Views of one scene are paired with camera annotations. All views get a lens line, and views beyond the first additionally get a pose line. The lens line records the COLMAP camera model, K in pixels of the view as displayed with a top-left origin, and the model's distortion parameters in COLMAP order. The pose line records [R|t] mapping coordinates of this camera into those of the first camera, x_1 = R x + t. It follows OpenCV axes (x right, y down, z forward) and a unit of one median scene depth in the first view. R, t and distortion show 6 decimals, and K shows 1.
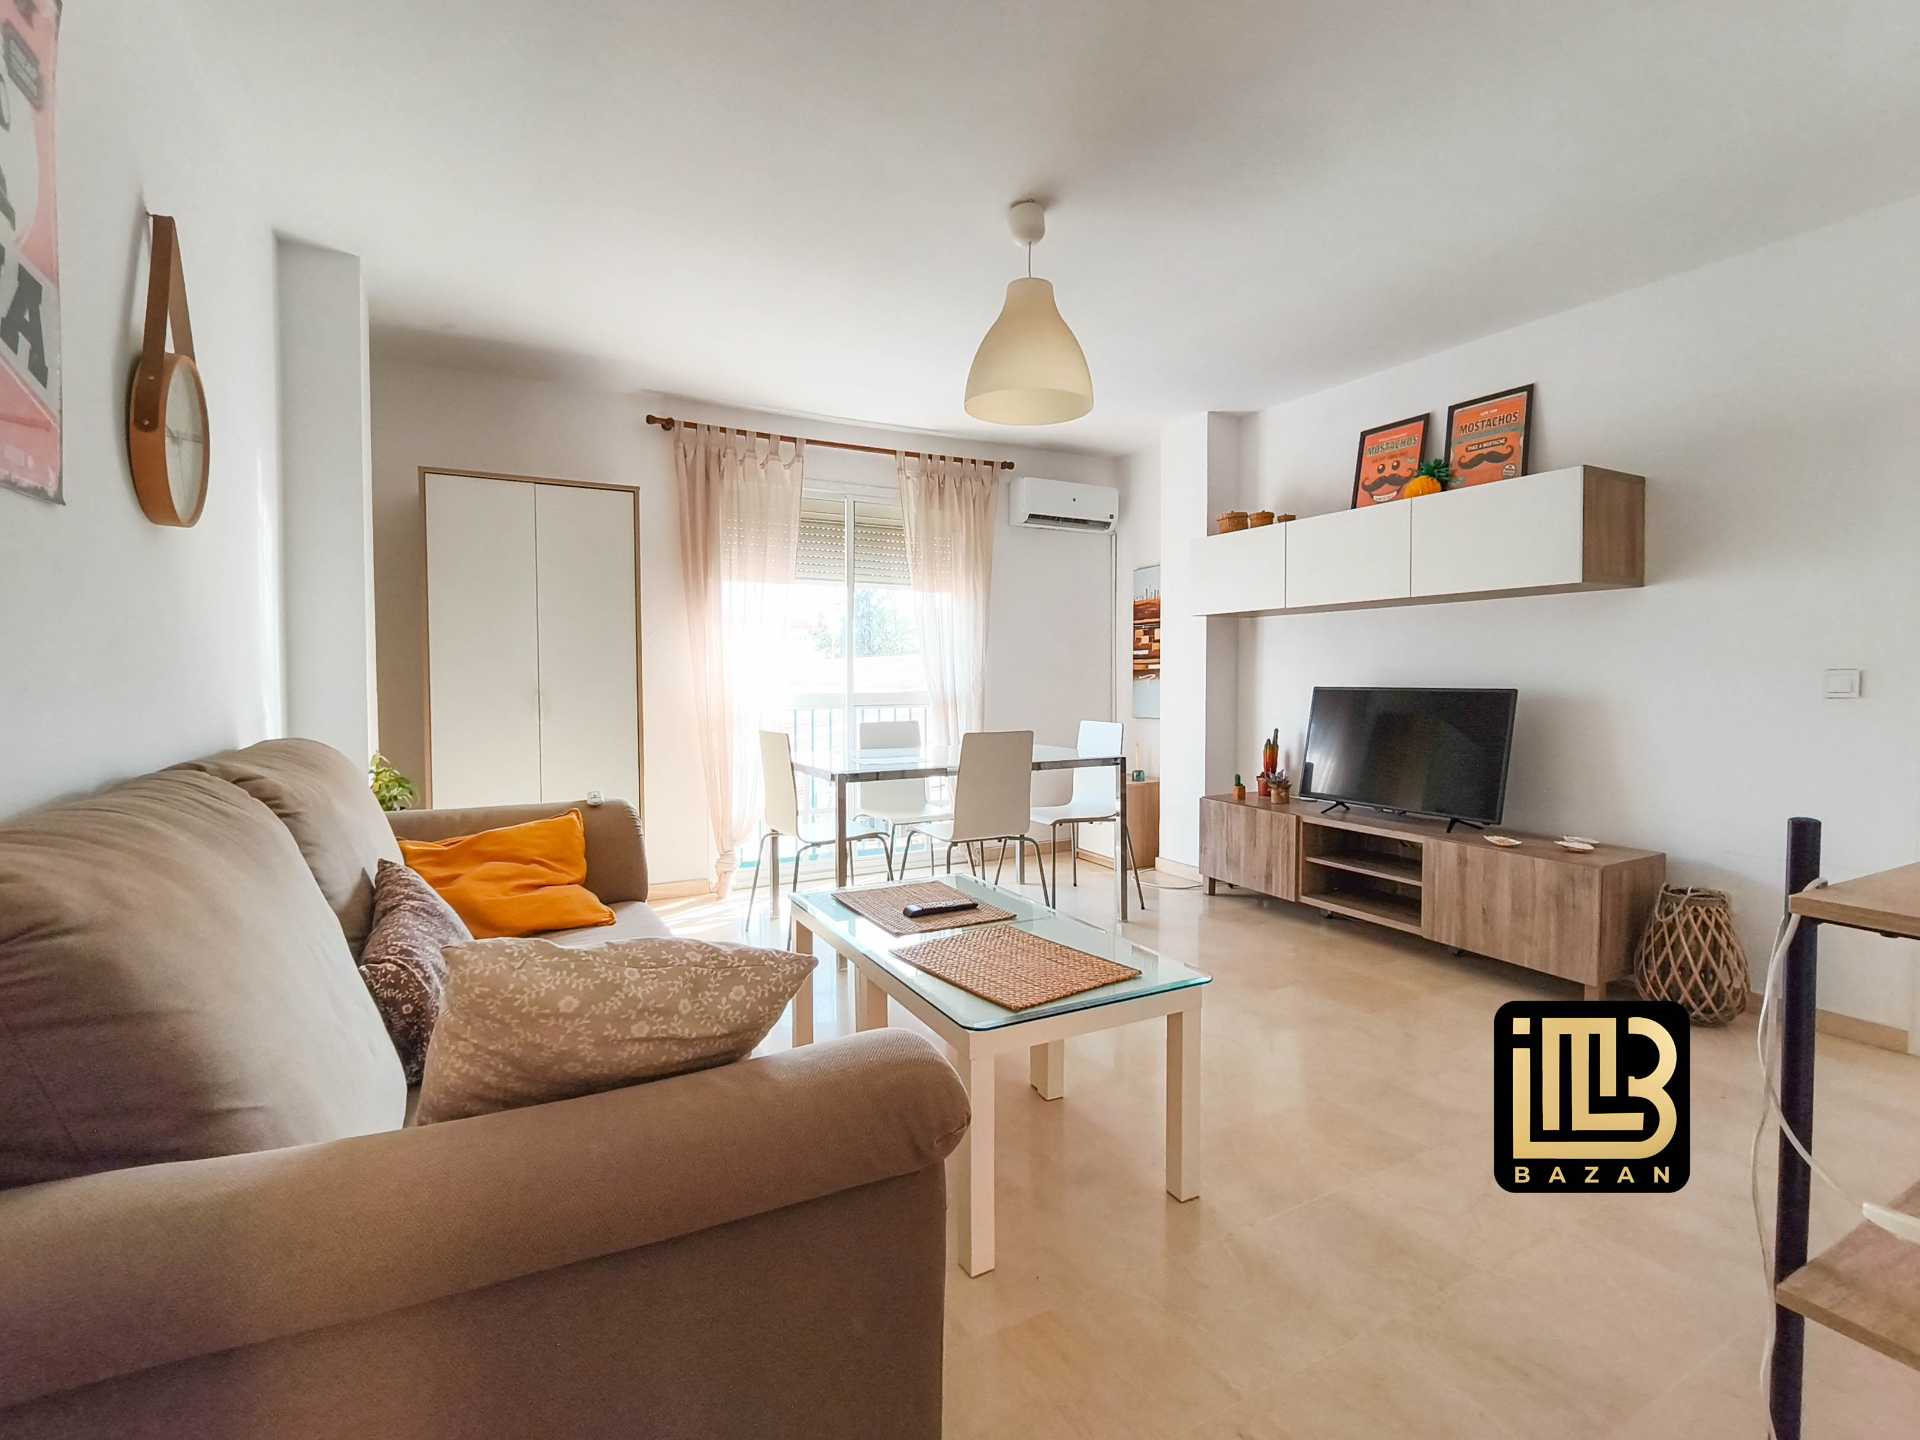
lens RADIAL K [[912.9, 0, 958.4], [0, 912.9, 702.1], [0, 0, 1]] dist [-0.002115, -0.000734]
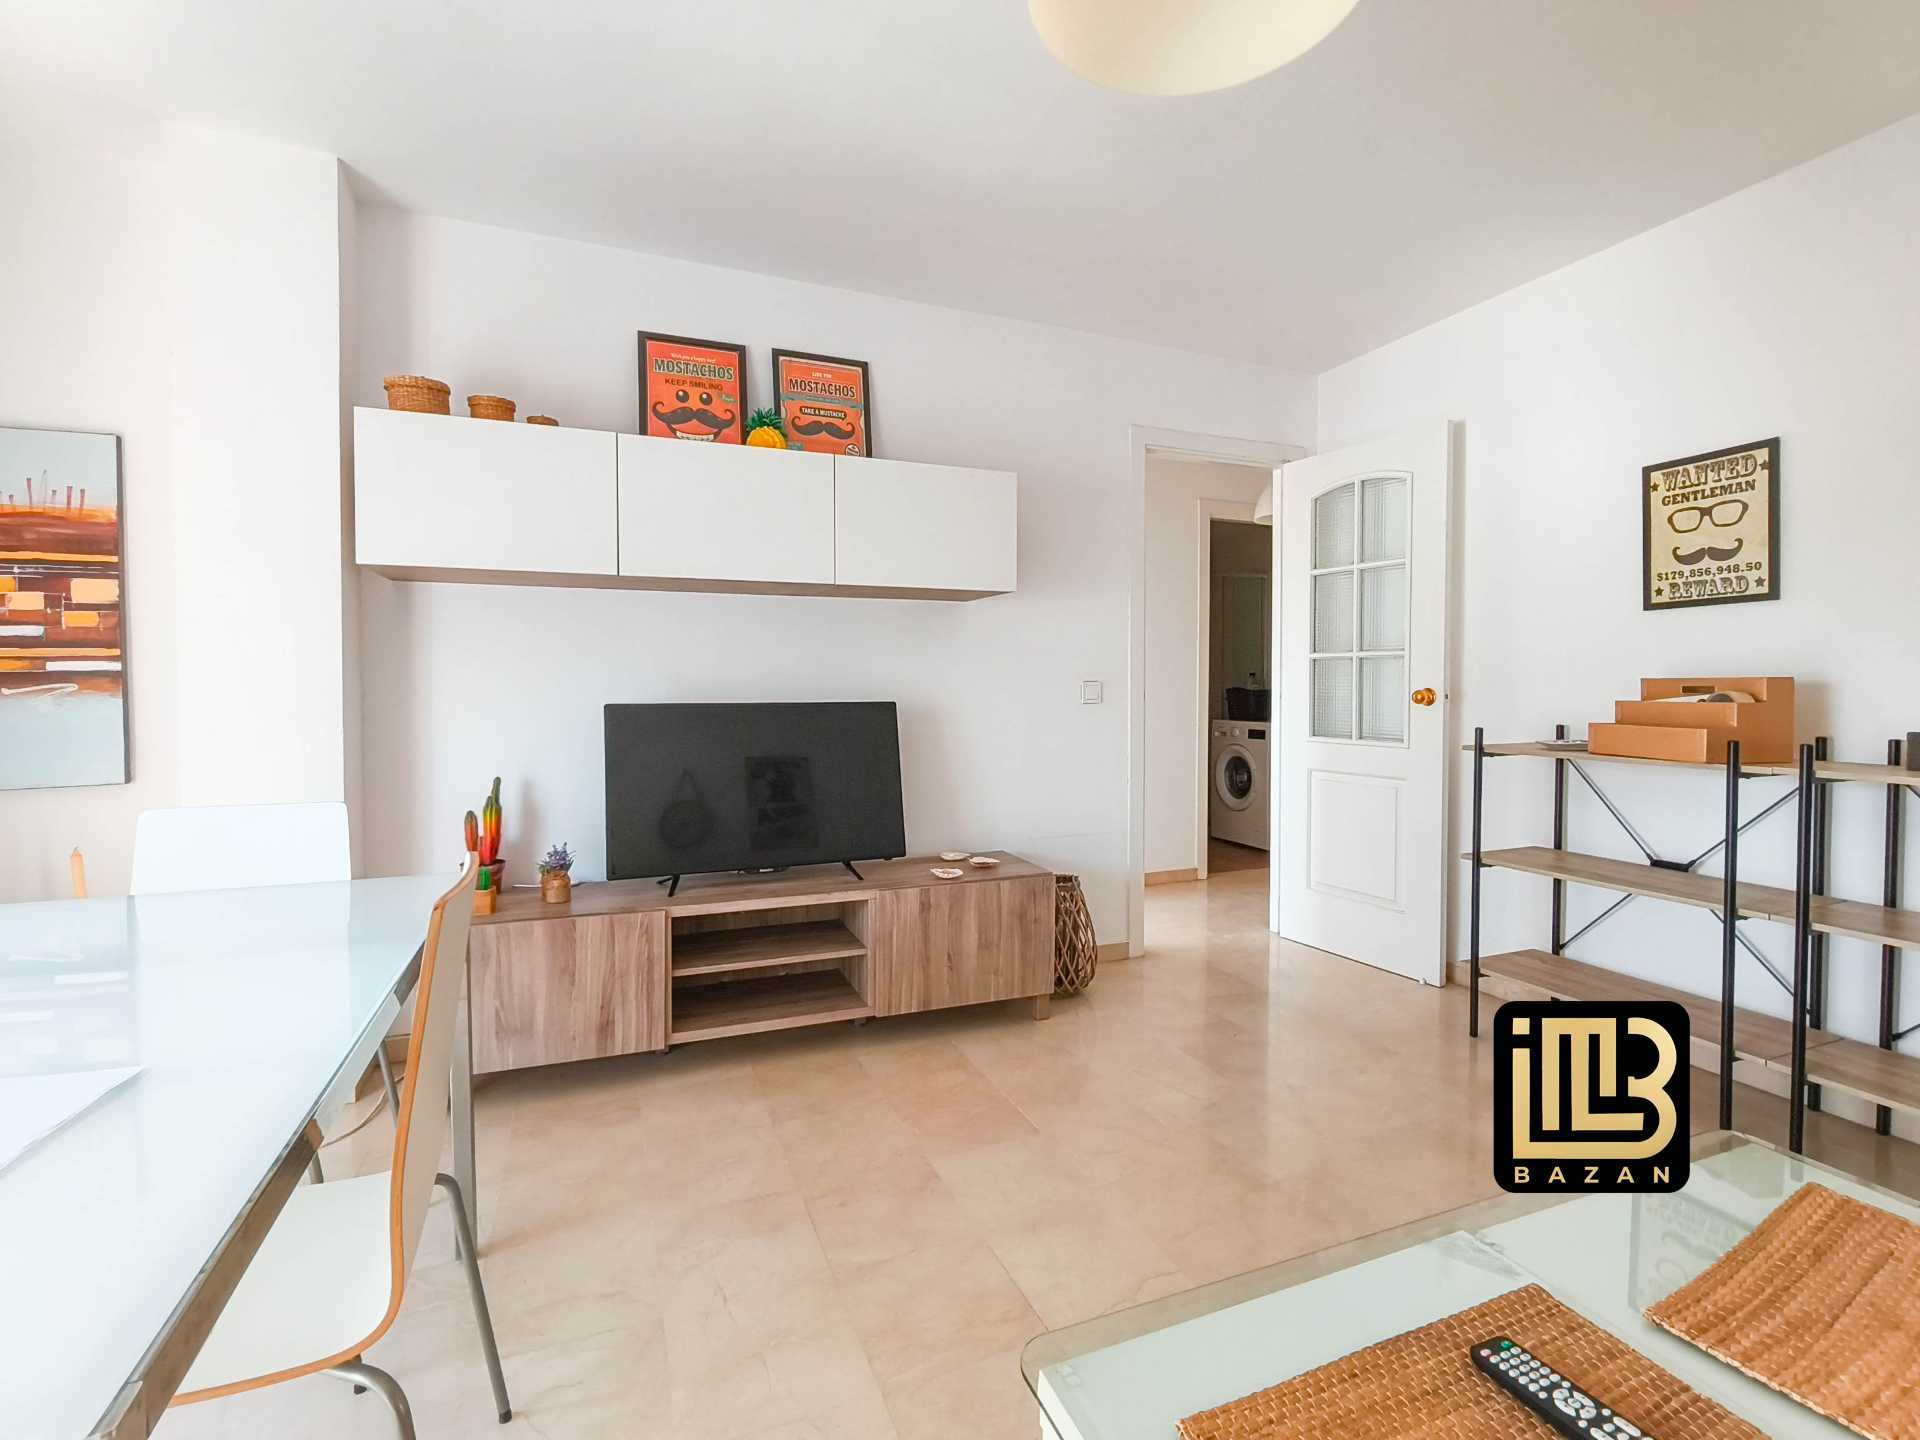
lens RADIAL K [[889.0, 0, 952.5], [0, 889.0, 702.9], [0, 0, 1]] dist [-0.001634, -0.000604]
pose [[0.104485, -0.019438, 0.994336, -0.209109], [0.028755, 0.999450, 0.016517, -0.021457], [-0.994111, 0.026866, 0.104986, 0.722190]]
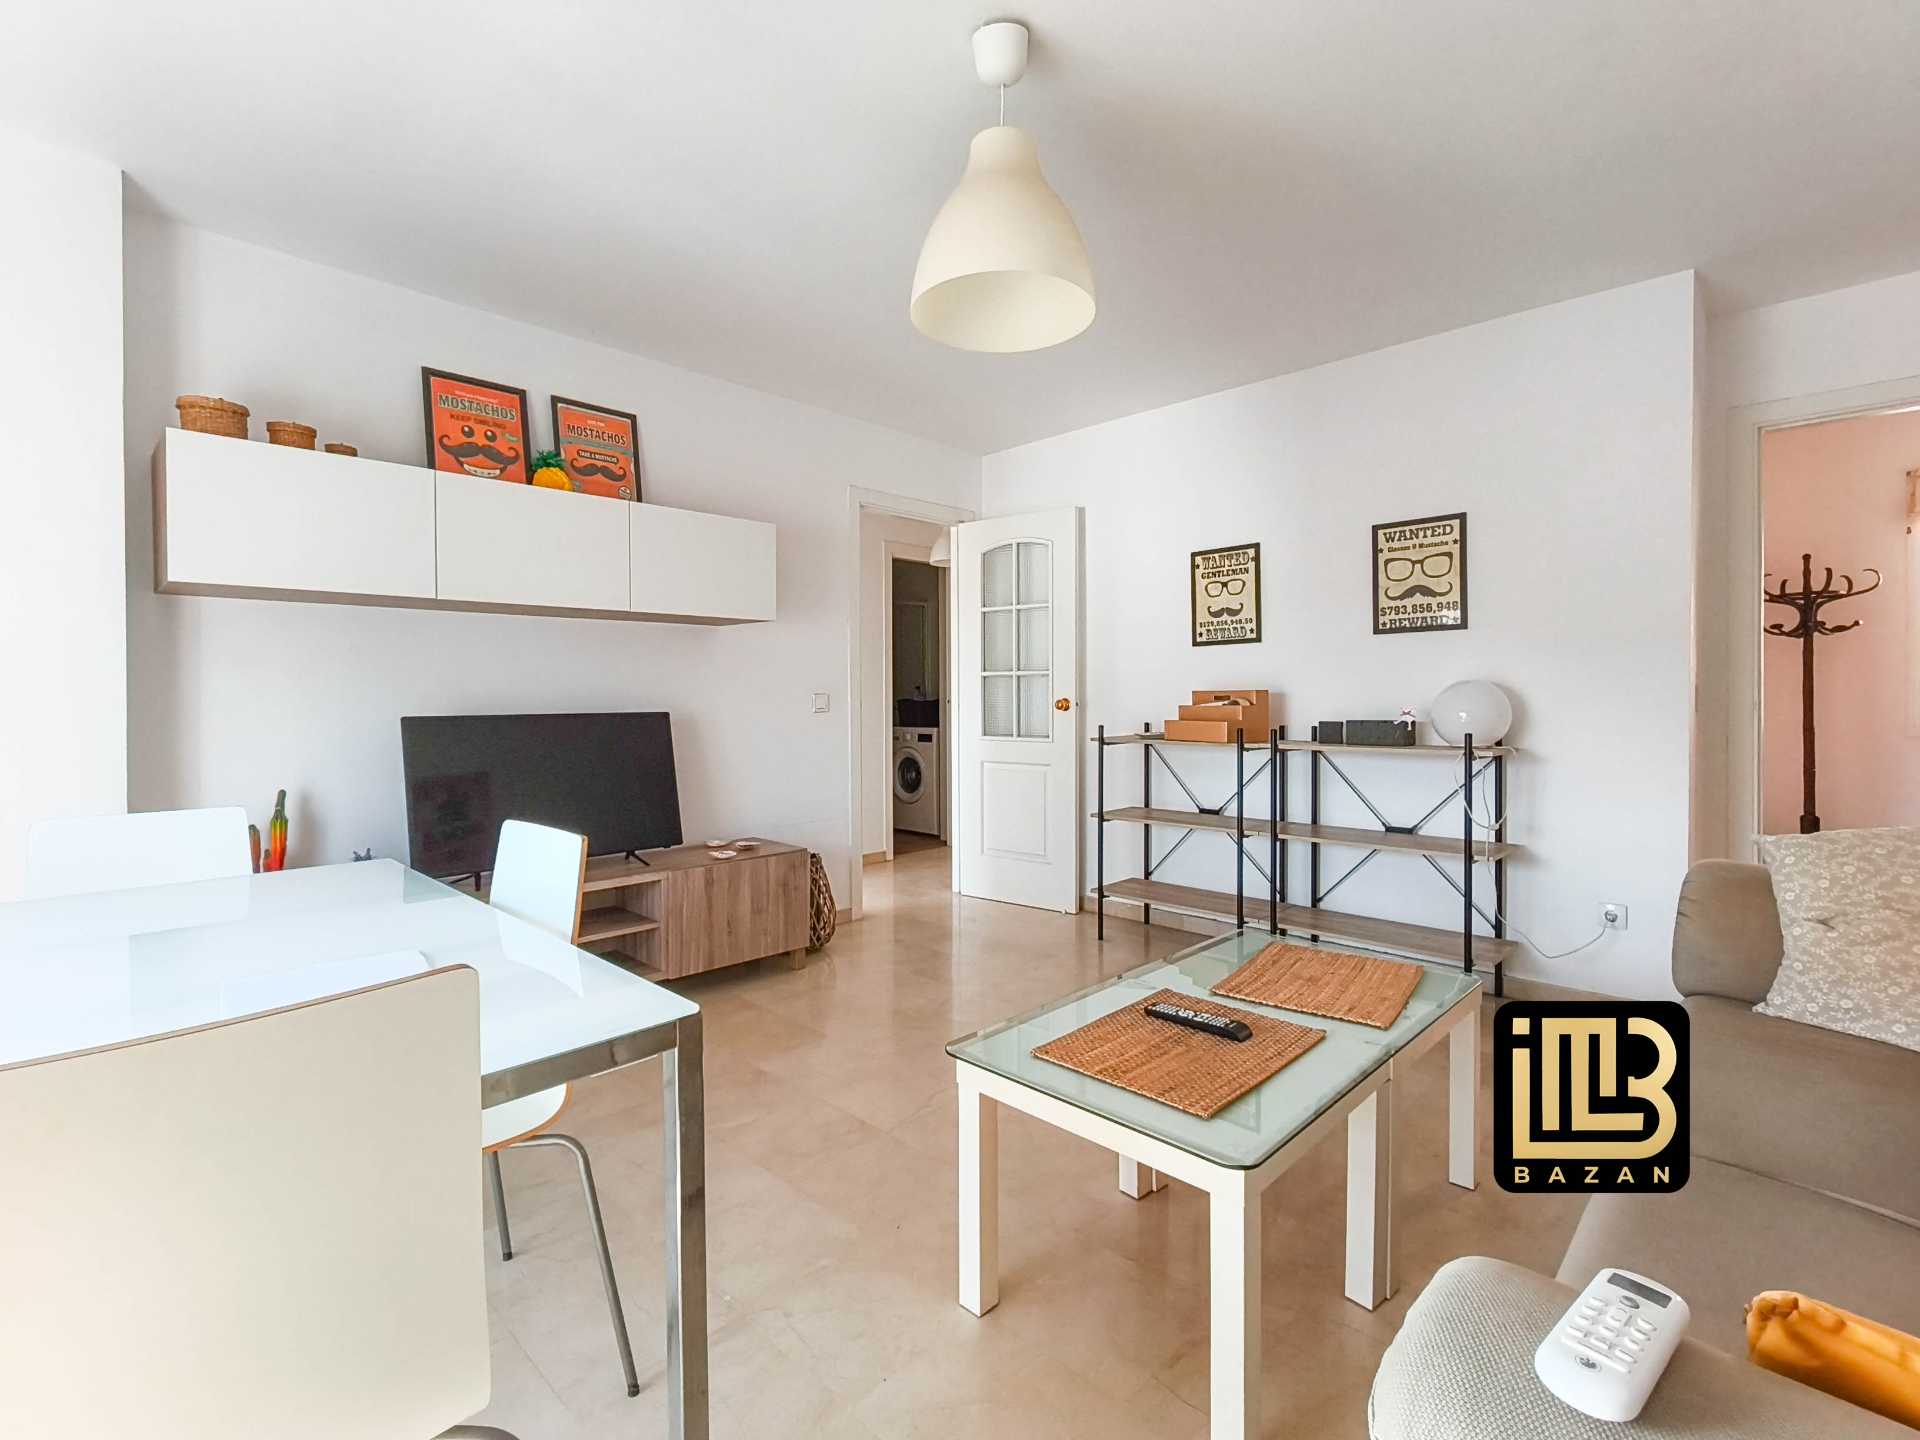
lens RADIAL K [[882.5, 0, 955.8], [0, 882.5, 709.7], [0, 0, 1]] dist [-0.000543, -0.000521]
pose [[-0.298932, -0.011487, 0.954205, -0.373450], [0.033089, 0.999201, 0.022395, -0.023875], [-0.953701, 0.038268, -0.298313, 0.836358]]
